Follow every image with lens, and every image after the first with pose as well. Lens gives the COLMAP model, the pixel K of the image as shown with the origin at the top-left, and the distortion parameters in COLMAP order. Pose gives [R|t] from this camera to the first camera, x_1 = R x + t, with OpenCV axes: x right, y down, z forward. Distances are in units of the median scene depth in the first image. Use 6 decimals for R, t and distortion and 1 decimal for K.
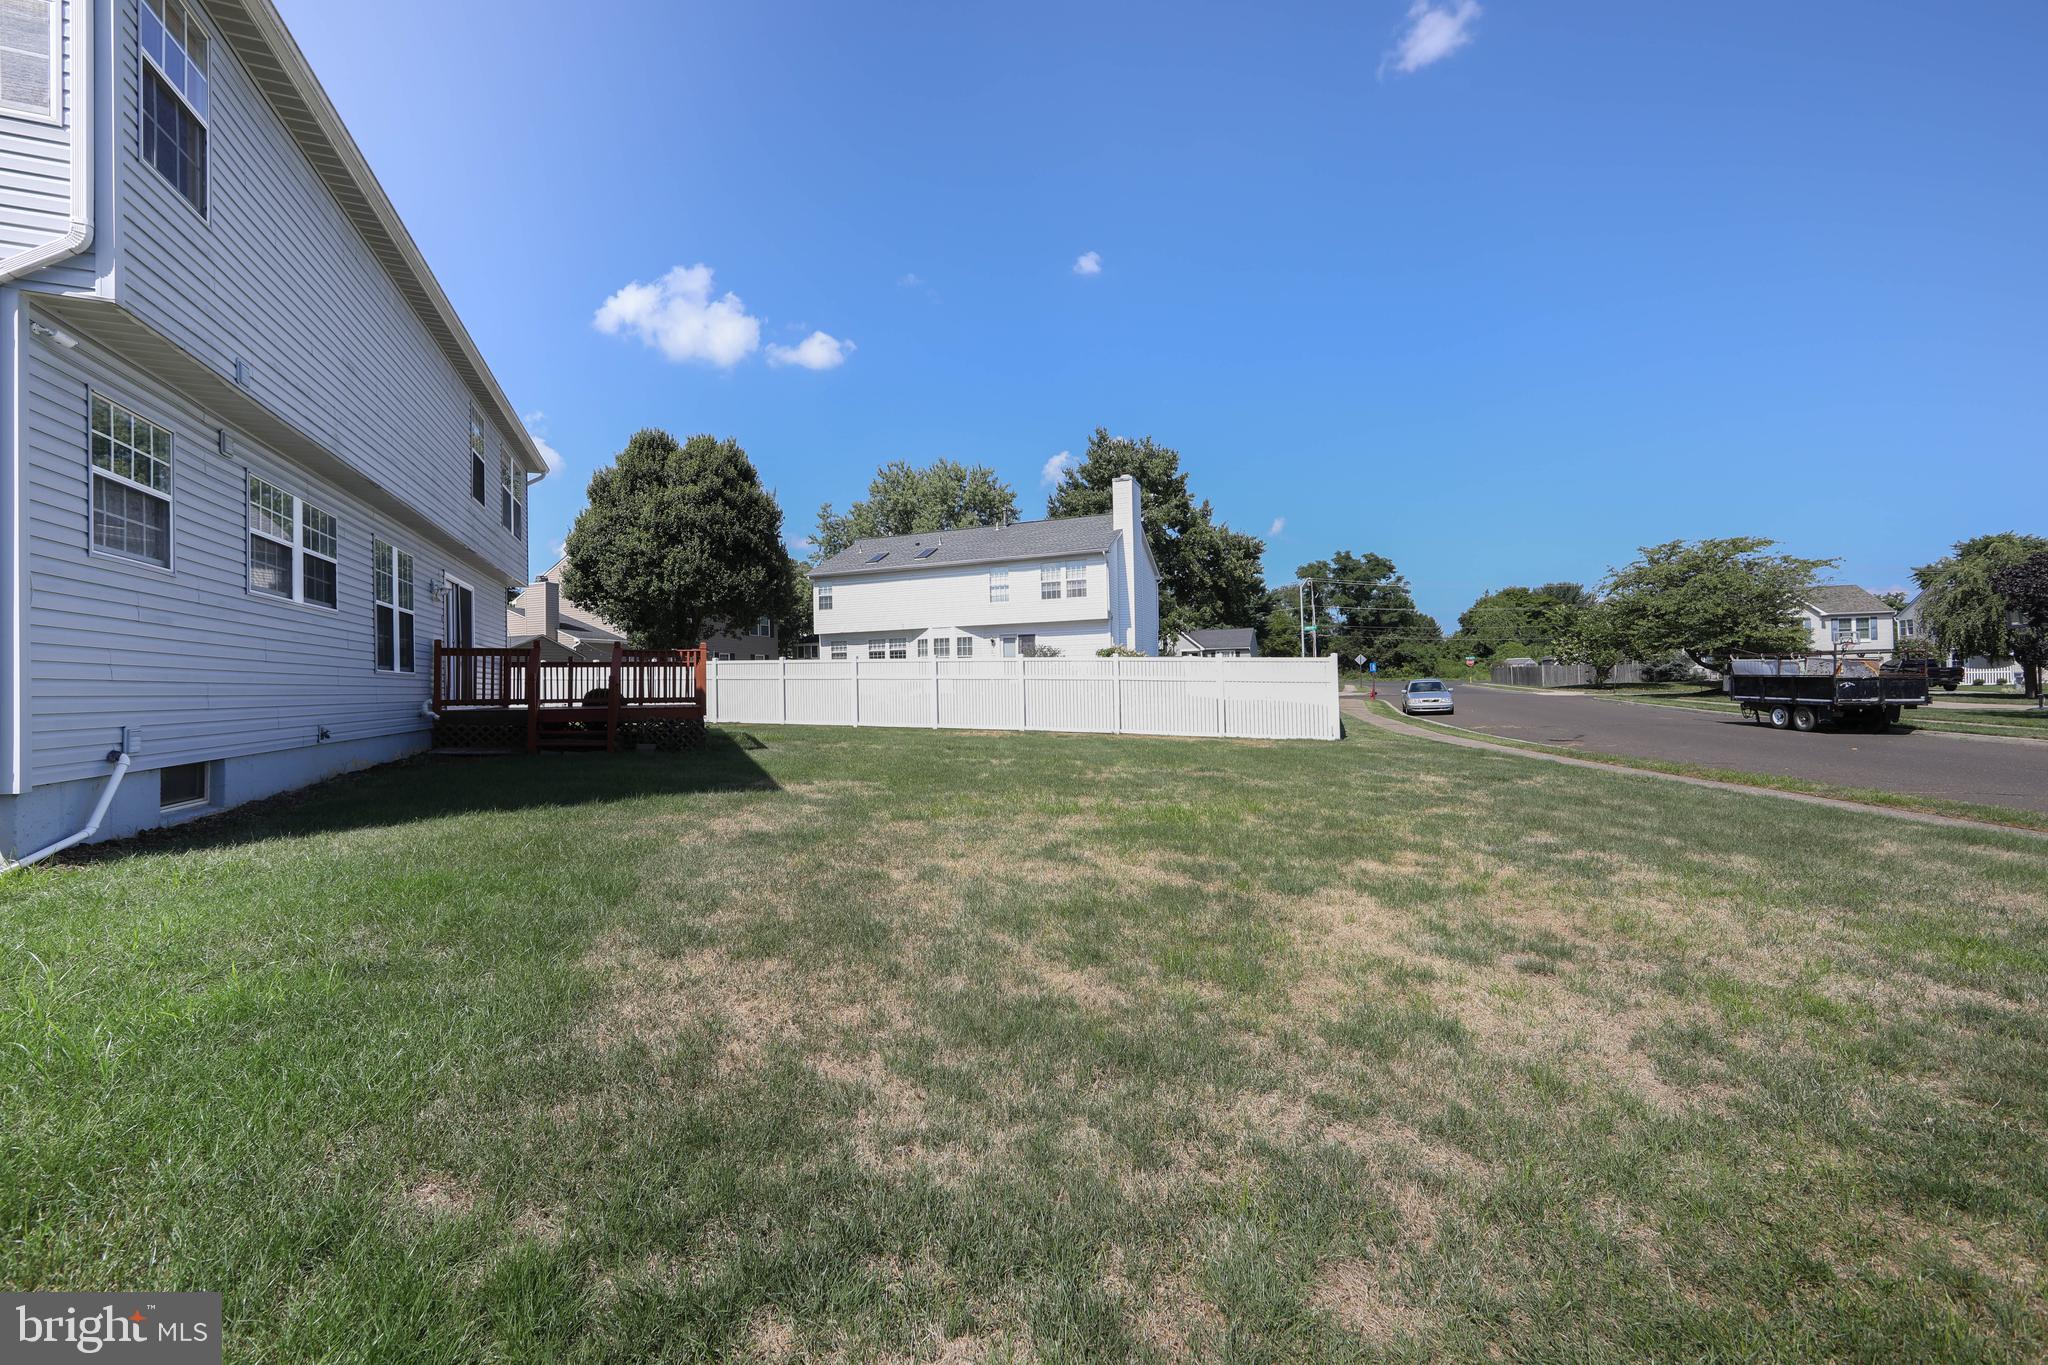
lens RADIAL K [[814.3, 0, 982.9], [0, 814.3, 686.1], [0, 0, 1]] dist [0.027507, 0.000113]
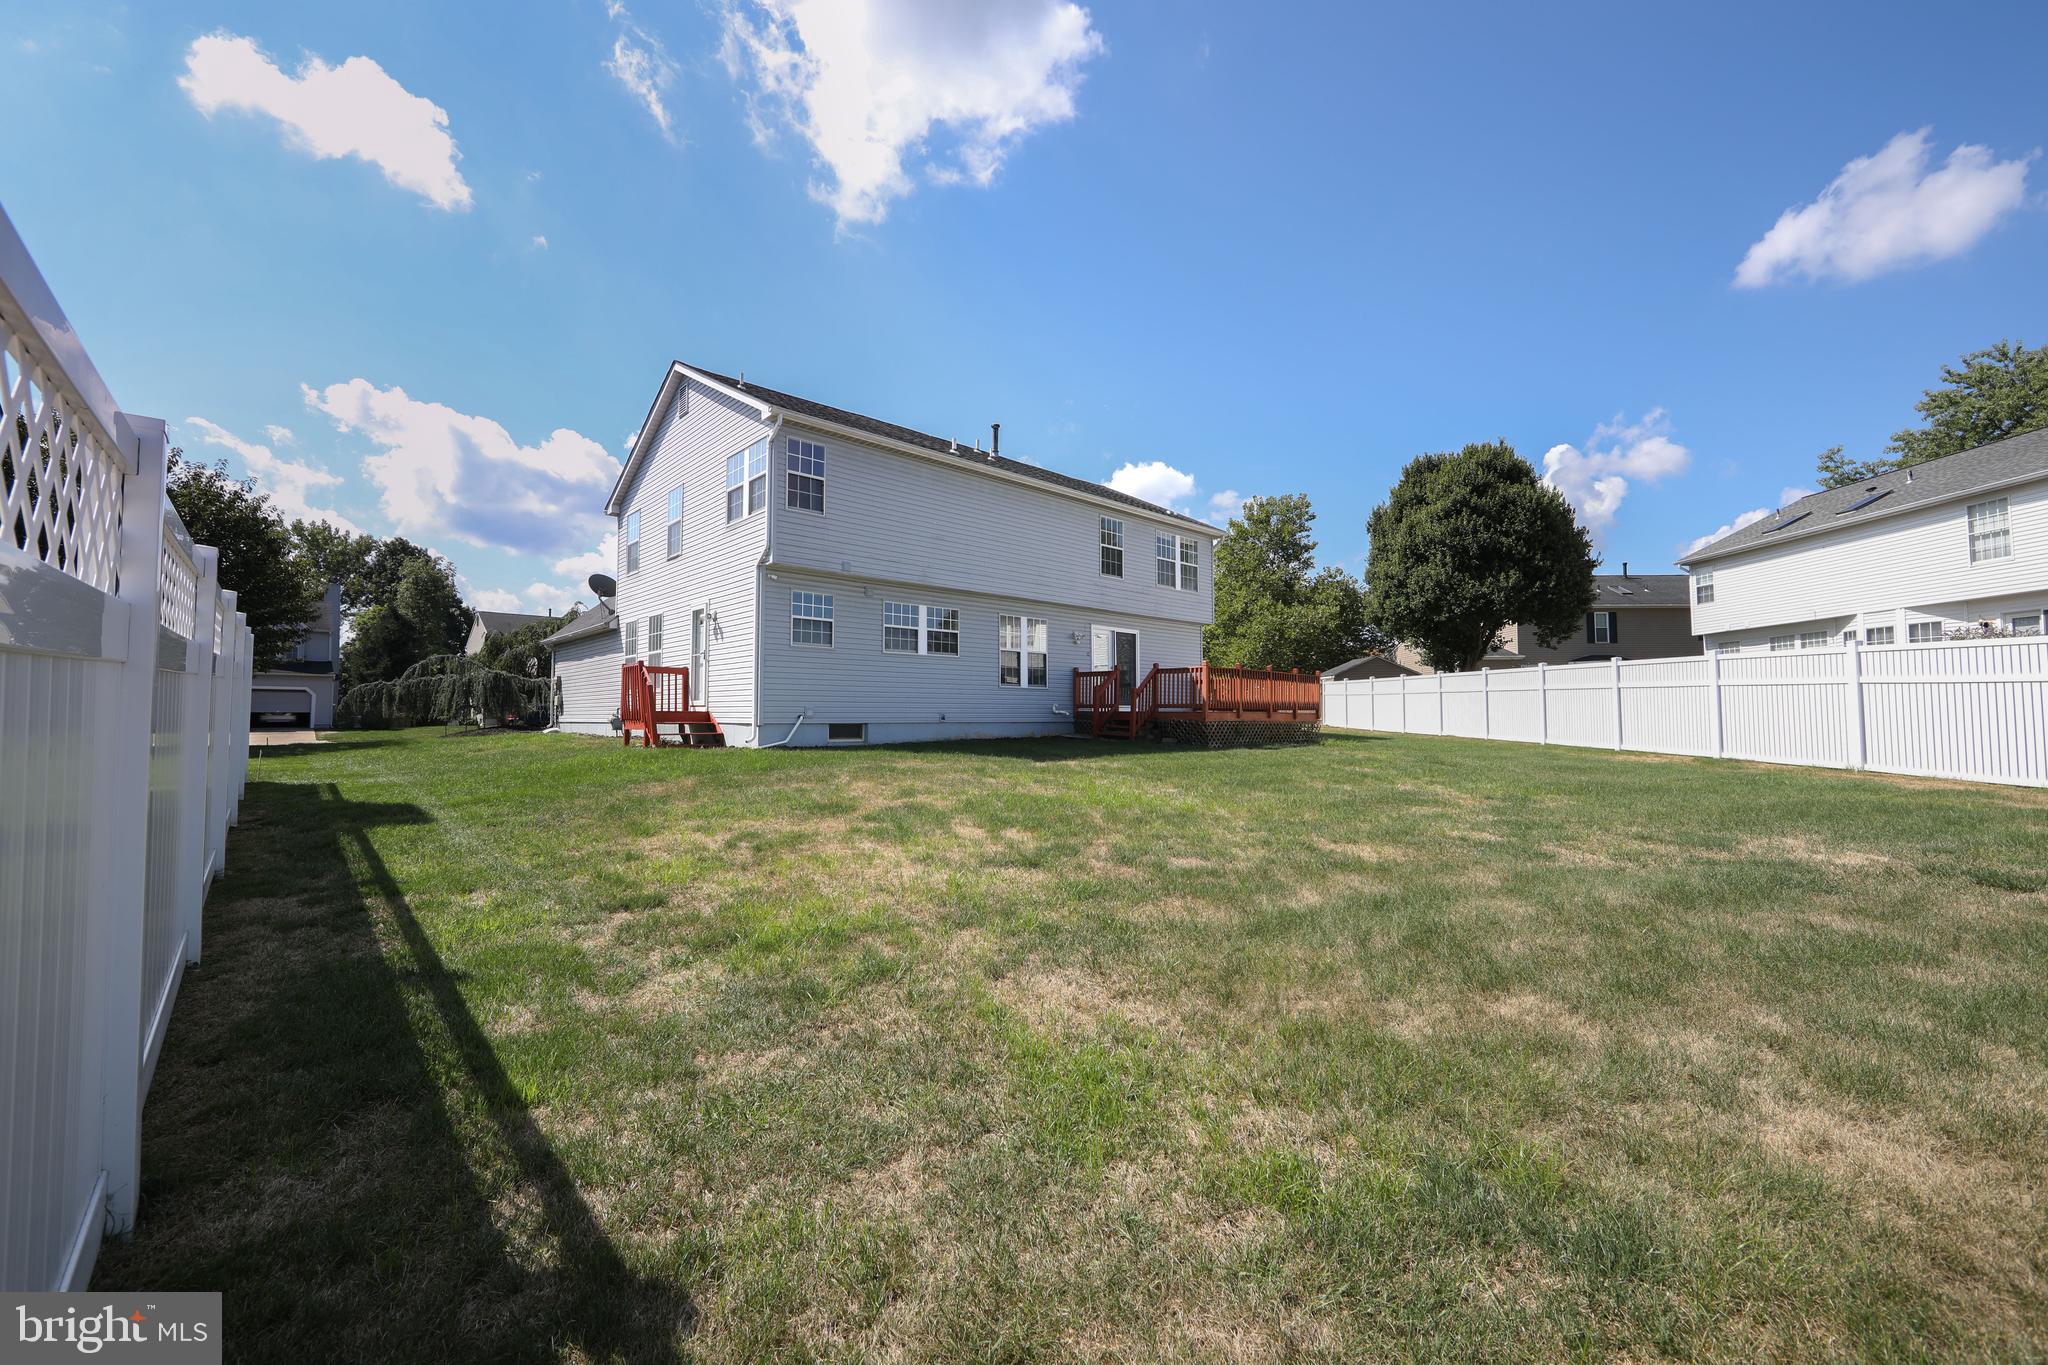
lens RADIAL K [[795.3, 0, 995.7], [0, 795.3, 673.2], [0, 0, 1]] dist [-0.006965, 0.000165]
pose [[0.360148, -0.037832, -0.932128, 0.340190], [-0.004004, 0.999105, -0.042098, 0.009519], [0.932887, 0.018893, 0.359674, 0.132194]]
